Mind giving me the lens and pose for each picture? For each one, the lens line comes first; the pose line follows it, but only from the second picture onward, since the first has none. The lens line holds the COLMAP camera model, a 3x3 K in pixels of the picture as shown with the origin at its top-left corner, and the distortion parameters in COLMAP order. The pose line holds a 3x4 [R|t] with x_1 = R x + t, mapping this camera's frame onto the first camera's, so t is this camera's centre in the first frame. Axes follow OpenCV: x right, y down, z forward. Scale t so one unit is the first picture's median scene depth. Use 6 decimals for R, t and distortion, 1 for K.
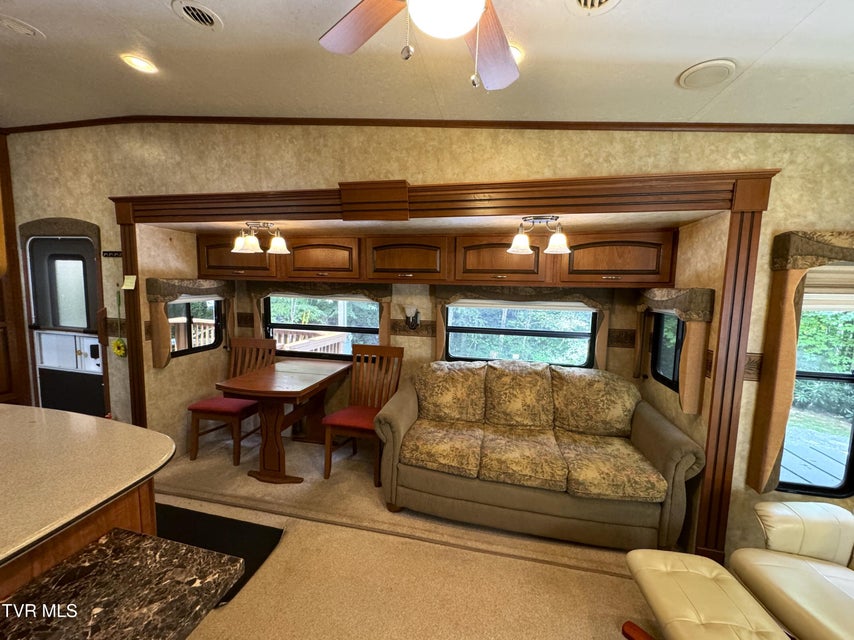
lens RADIAL K [[340.0, 0, 427.0], [0, 340.0, 320.0], [0, 0, 1]] dist [-0.001491, 0.000037]
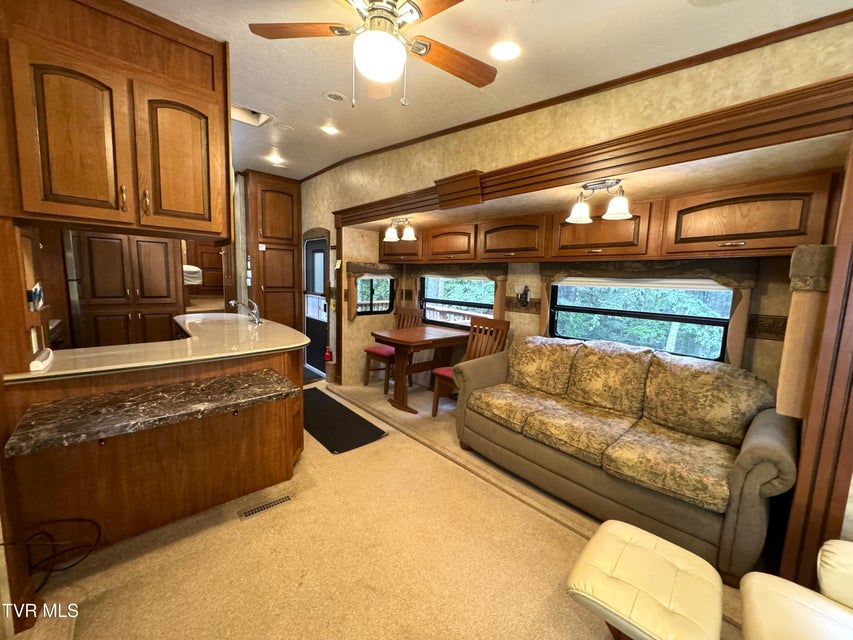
lens RADIAL K [[341.2, 0, 426.5], [0, 341.2, 320.0], [0, 0, 1]] dist [0.001745, 0.000147]
pose [[0.809831, 0.074484, -0.581915, 0.425839], [-0.072438, 0.997013, 0.026806, 0.079645], [0.582173, 0.020444, 0.812808, -0.061894]]
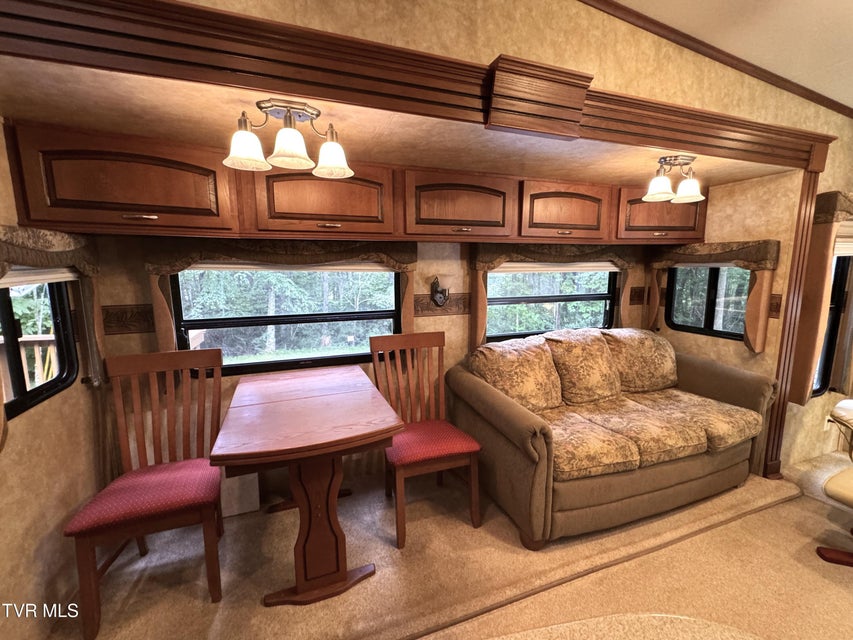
lens RADIAL K [[363.6, 0, 426.5], [0, 363.6, 320.0], [0, 0, 1]] dist [0.001164, 0.000041]
pose [[0.843900, -0.105797, 0.525965, -0.610216], [0.077685, 0.994129, 0.075323, -0.006853], [-0.530846, -0.022706, 0.847164, 0.433309]]
